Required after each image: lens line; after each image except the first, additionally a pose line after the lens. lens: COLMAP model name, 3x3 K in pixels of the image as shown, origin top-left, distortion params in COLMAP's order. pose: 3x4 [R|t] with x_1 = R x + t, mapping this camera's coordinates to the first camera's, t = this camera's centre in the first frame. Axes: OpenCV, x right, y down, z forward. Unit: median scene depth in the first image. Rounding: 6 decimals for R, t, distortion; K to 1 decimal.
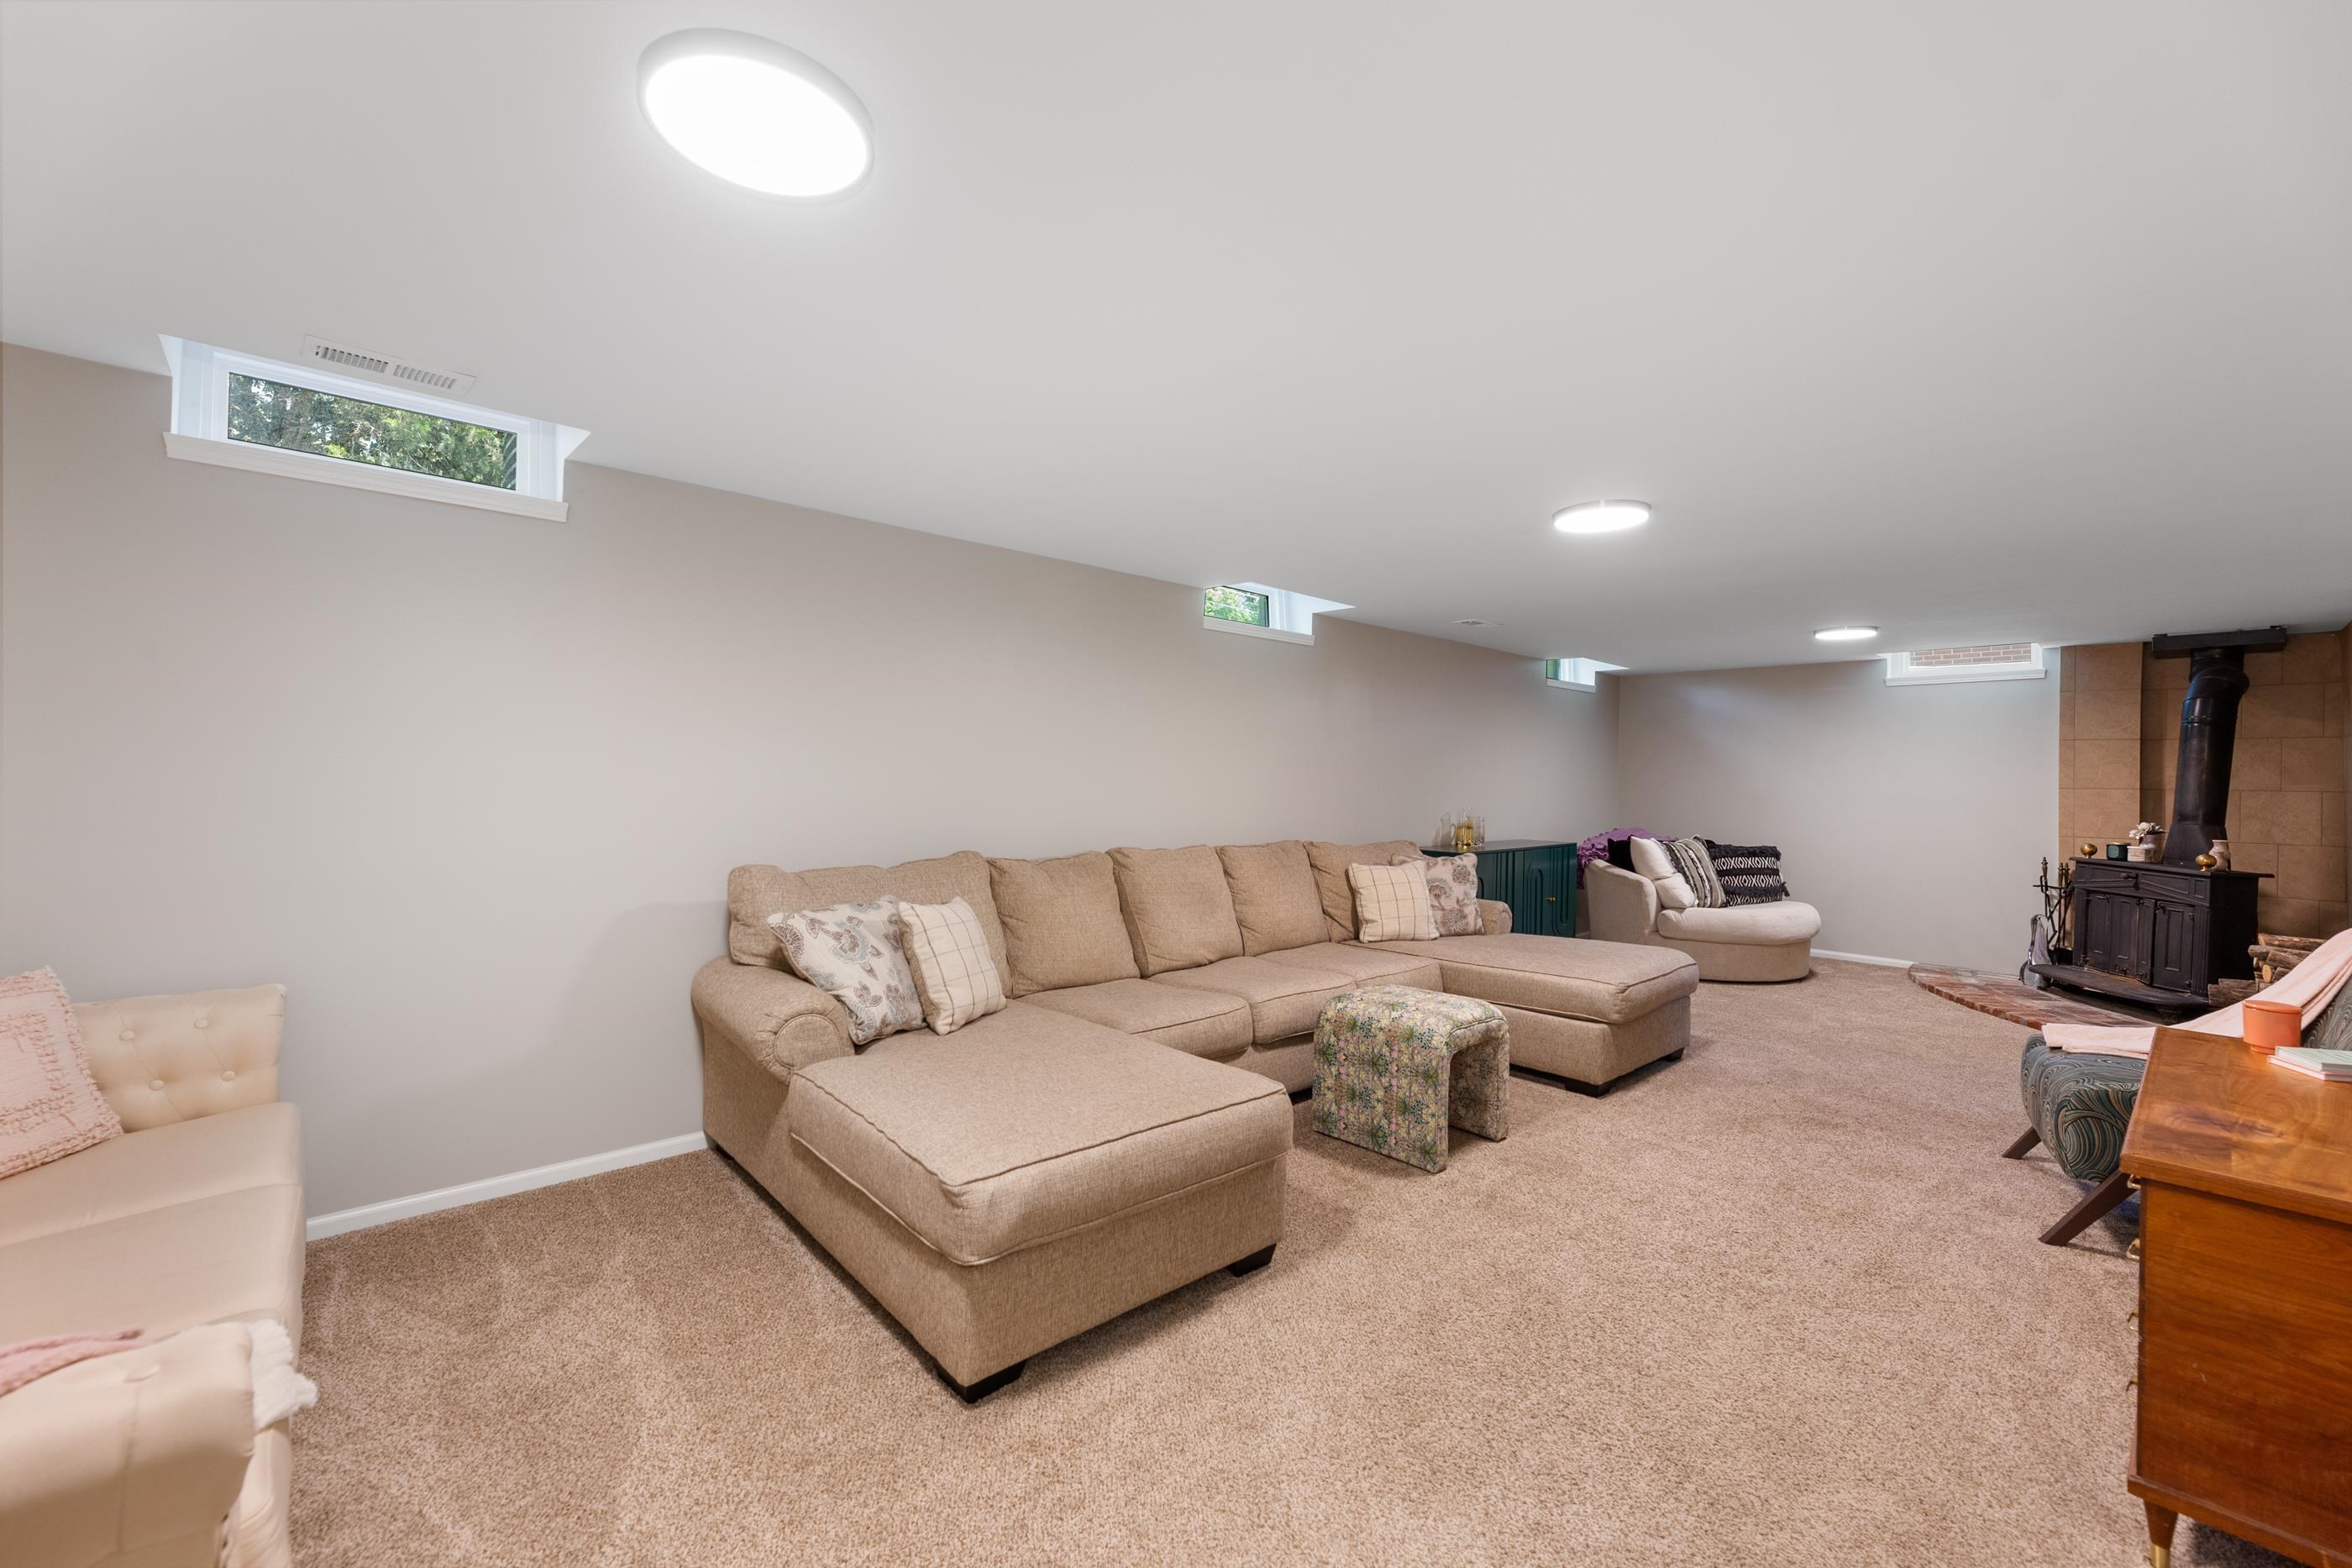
lens RADIAL K [[969.4, 0, 1177.2], [0, 969.4, 798.0], [0, 0, 1]] dist [0.003839, -0.000788]
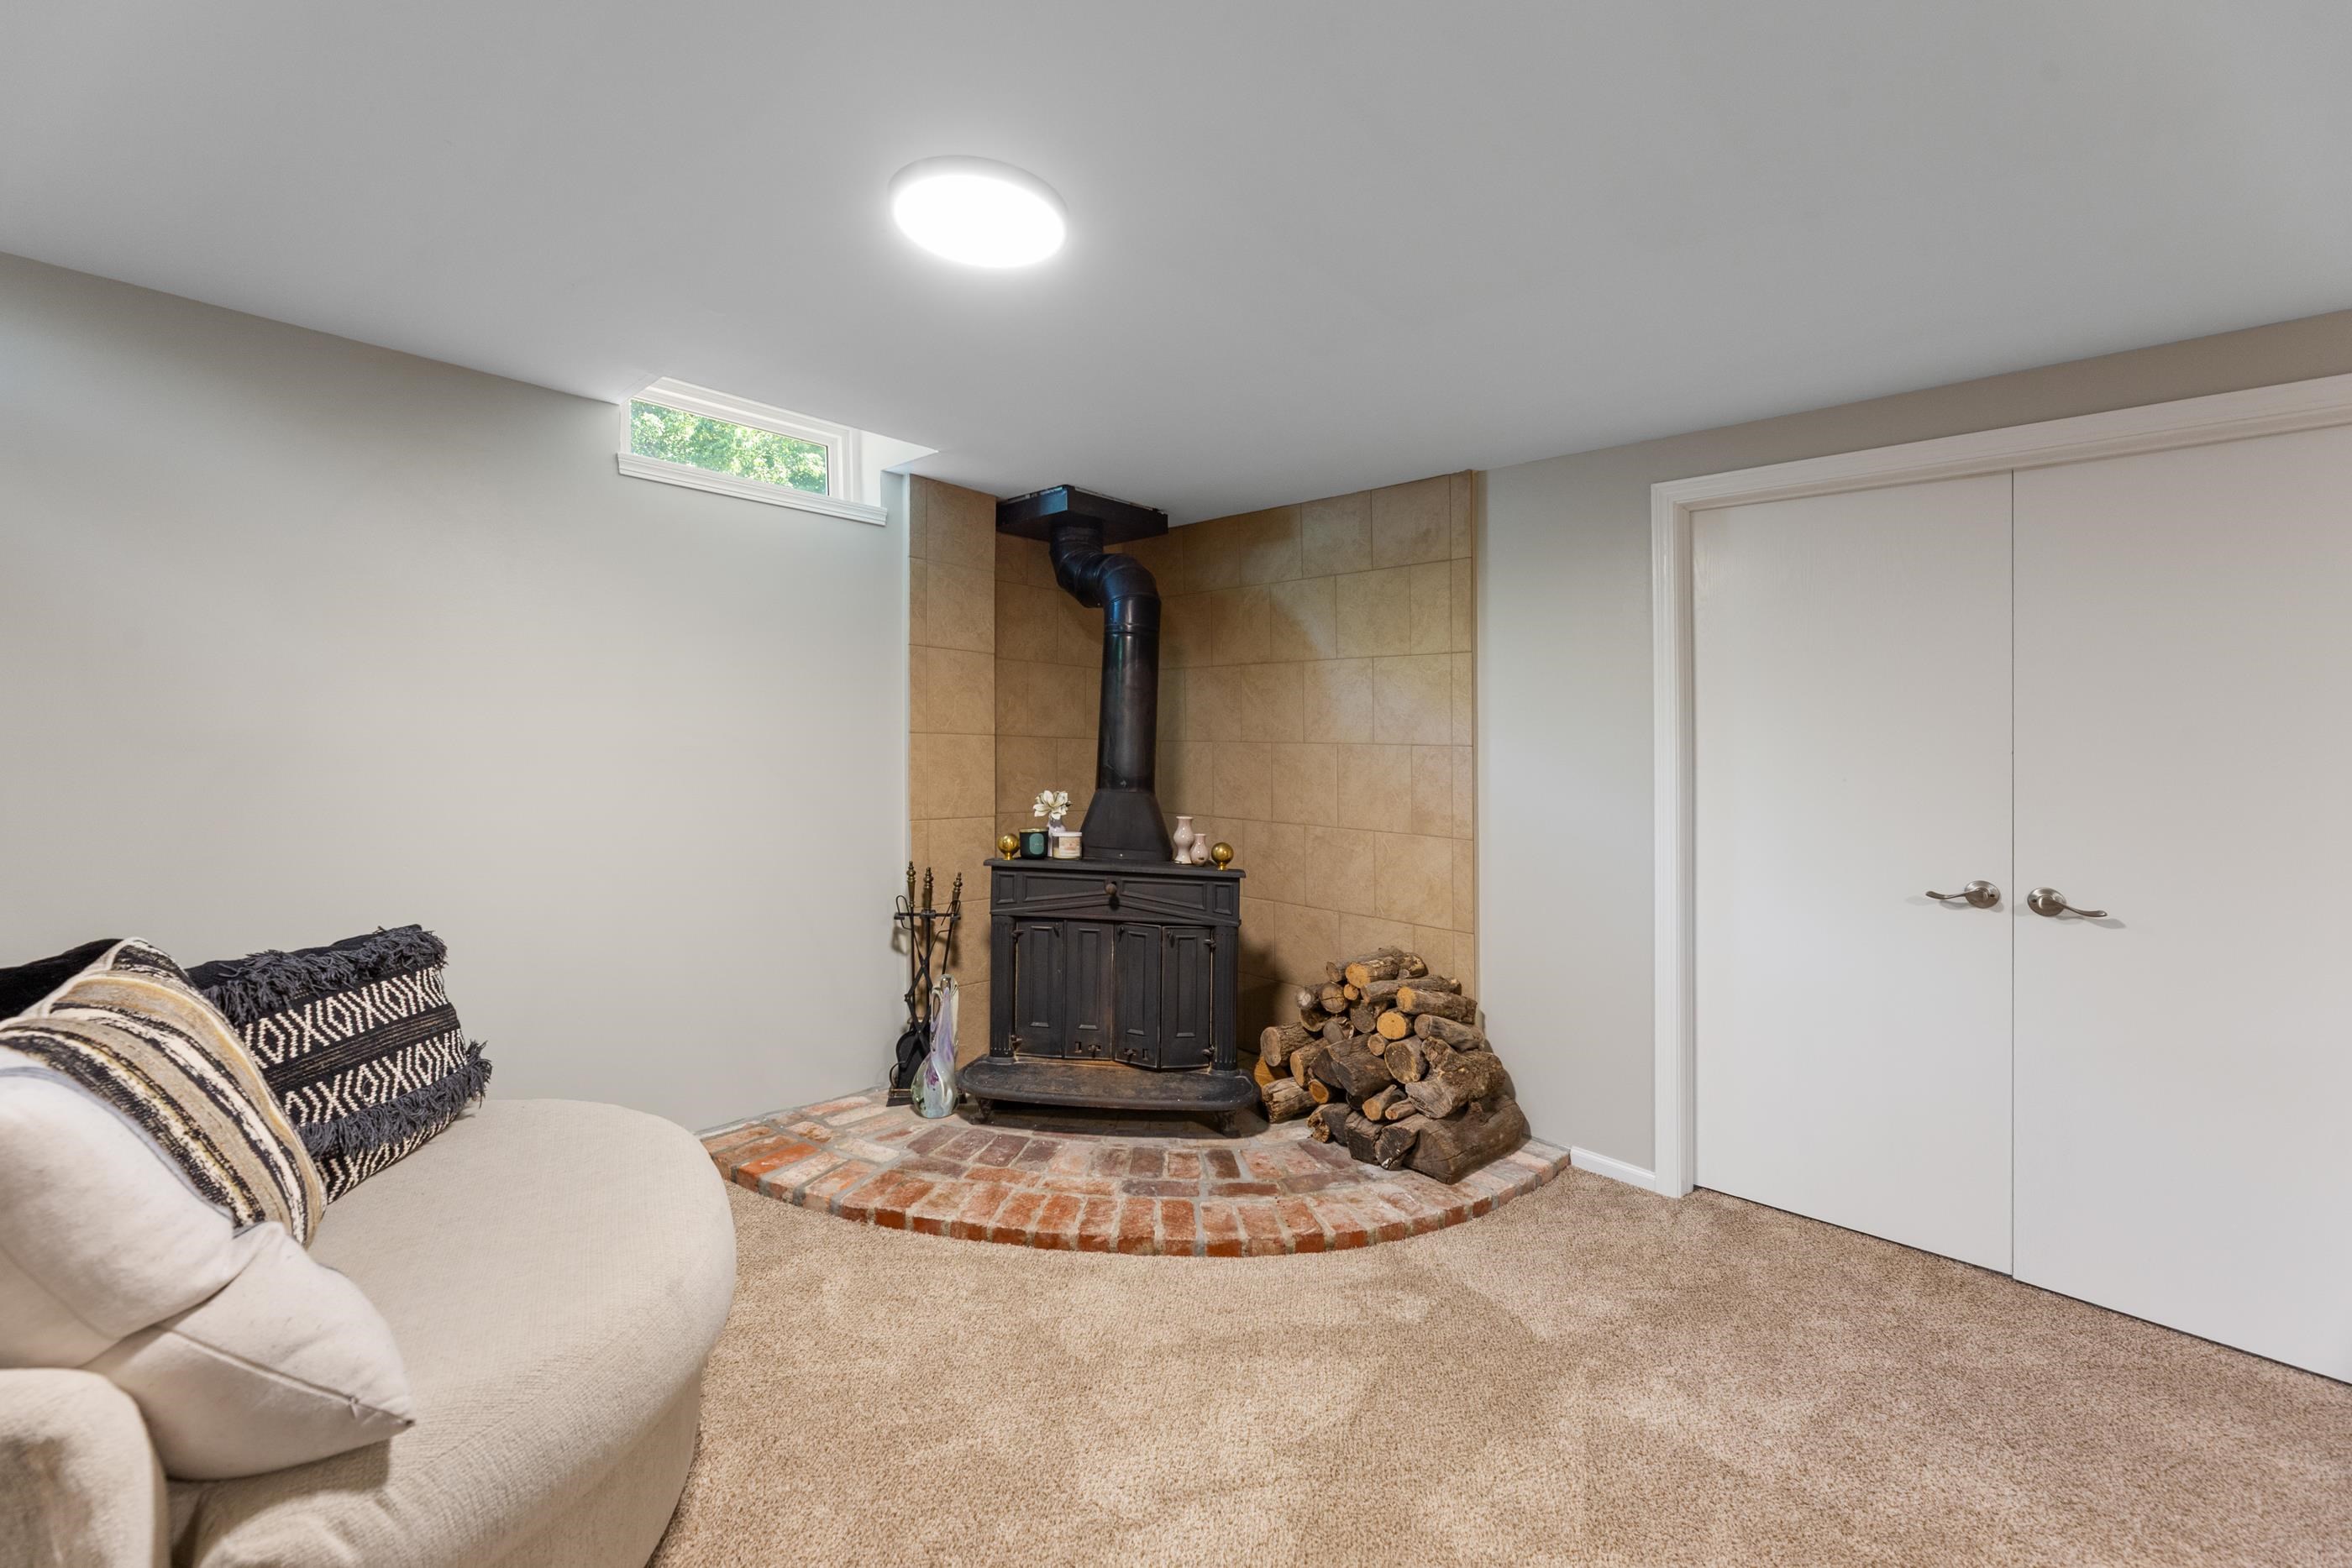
lens RADIAL K [[969.4, 0, 1164.4], [0, 969.4, 744.7], [0, 0, 1]] dist [0.003839, -0.000788]
pose [[-0.065373, -0.008915, 0.997821, 0.358195], [-0.014051, 0.999869, 0.008013, -0.009404], [-0.997762, -0.013496, -0.065489, 0.907432]]
